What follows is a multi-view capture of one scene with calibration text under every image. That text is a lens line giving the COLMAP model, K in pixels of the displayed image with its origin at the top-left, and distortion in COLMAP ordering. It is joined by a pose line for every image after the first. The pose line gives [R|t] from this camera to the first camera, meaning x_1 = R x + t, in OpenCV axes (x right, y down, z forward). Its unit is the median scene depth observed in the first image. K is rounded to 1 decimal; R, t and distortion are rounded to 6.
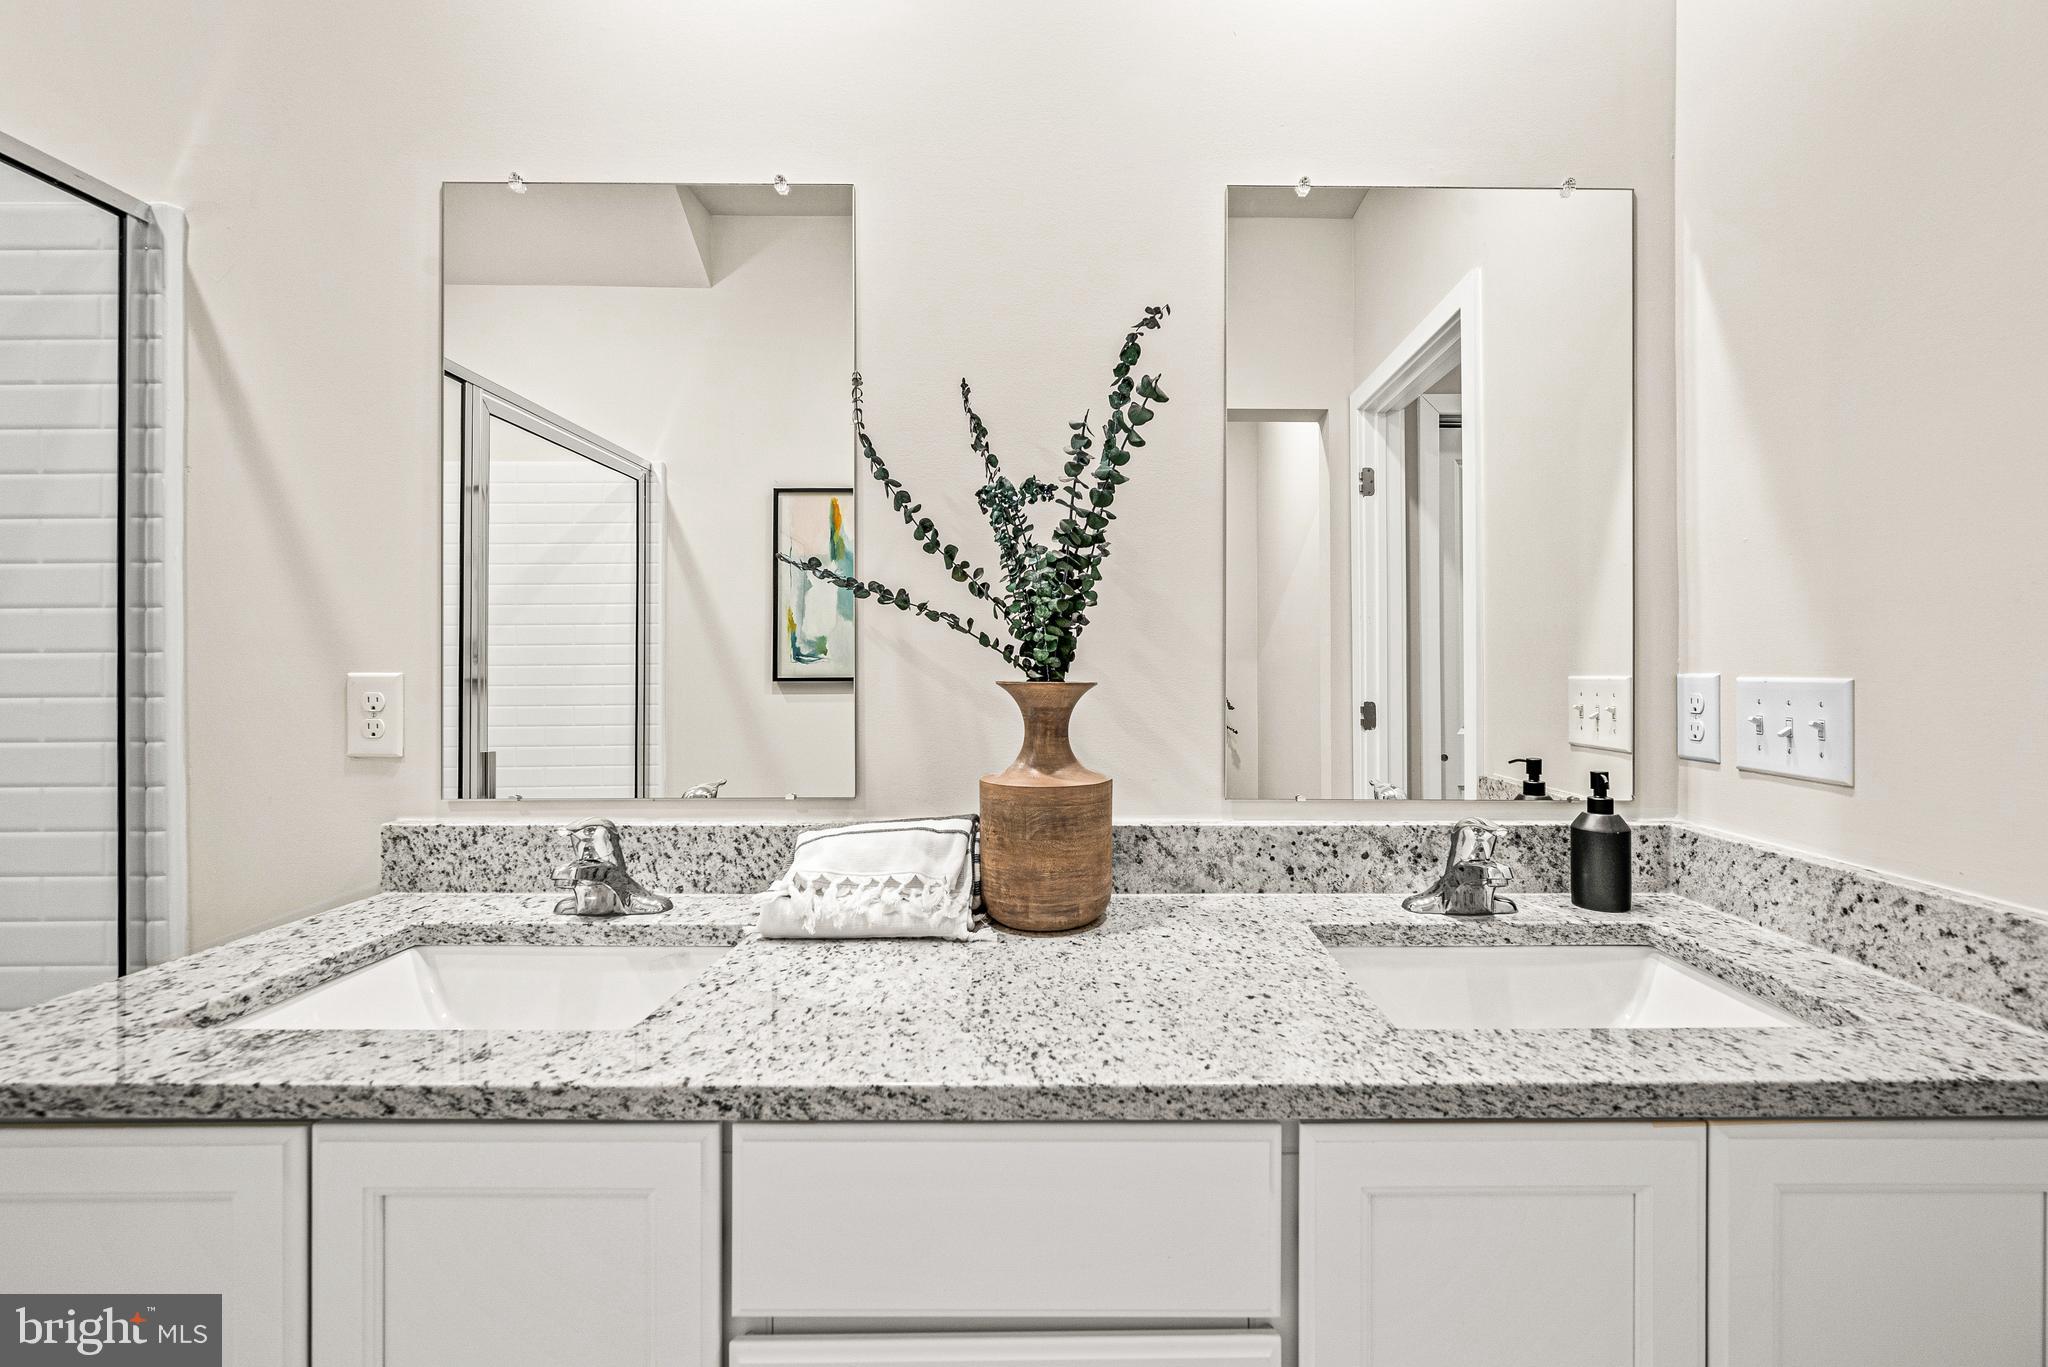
lens RADIAL K [[817.8, 0, 1030.0], [0, 817.8, 677.8], [0, 0, 1]] dist [-0.004352, 0.001088]
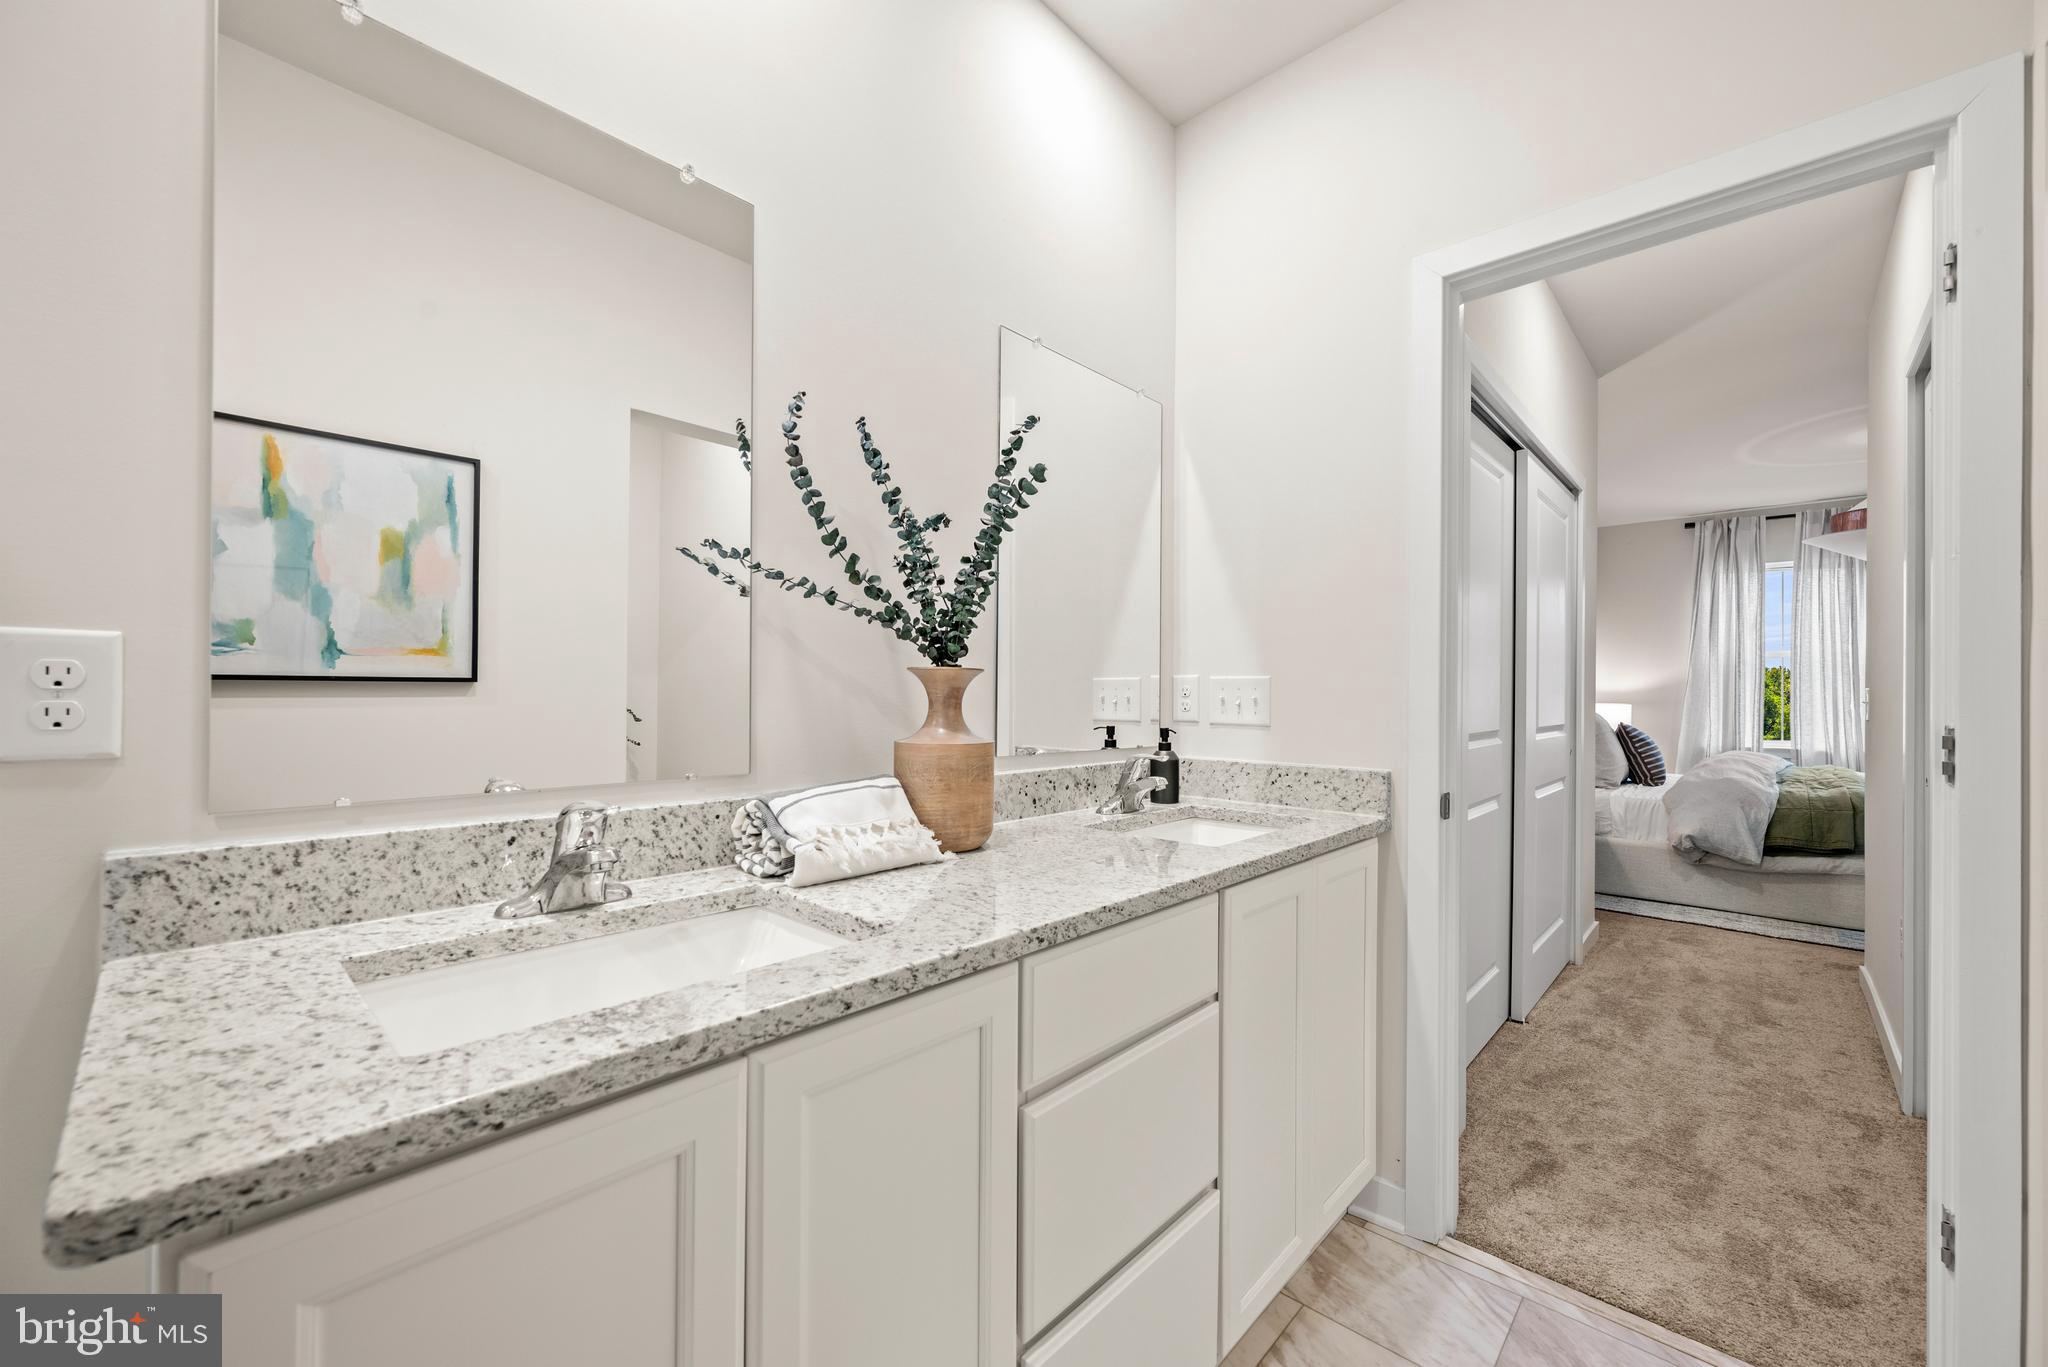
lens RADIAL K [[817.8, 0, 985.0], [0, 817.8, 701.3], [0, 0, 1]] dist [-0.004352, 0.001088]
pose [[0.694845, 0.001306, 0.719158, -0.940738], [-0.003671, 0.999992, 0.001732, 0.058460], [-0.719150, -0.003843, 0.694844, 0.032447]]
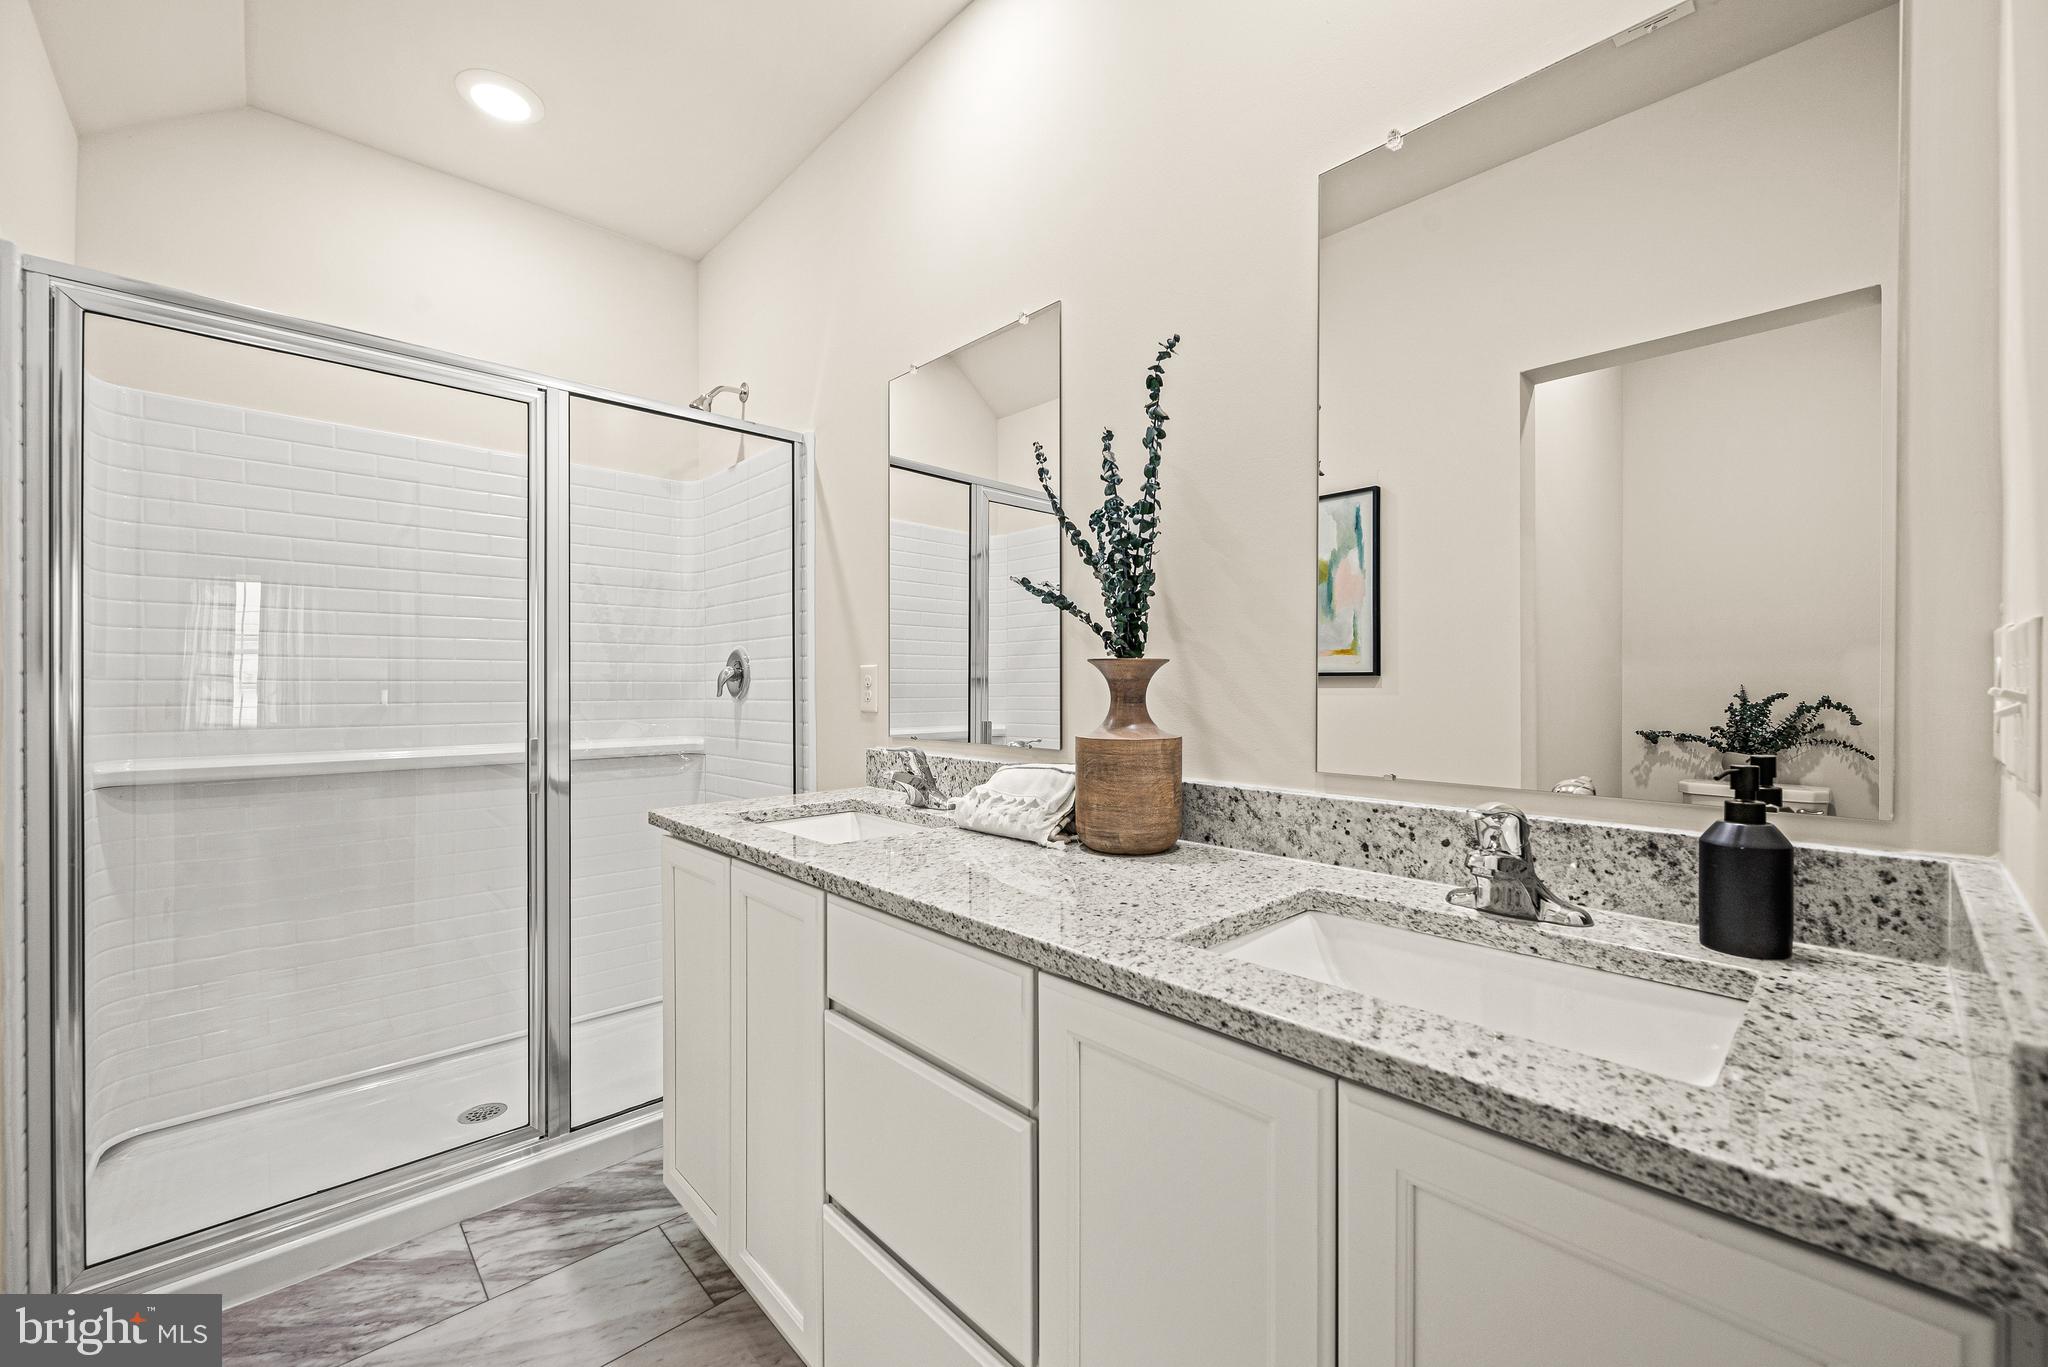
lens RADIAL K [[817.8, 0, 1044.8], [0, 817.8, 686.5], [0, 0, 1]] dist [-0.004352, 0.001088]
pose [[0.690622, 0.000672, -0.723216, 0.856805], [-0.001468, 0.999999, -0.000472, 0.048399], [0.723214, 0.001387, 0.690622, 0.044325]]
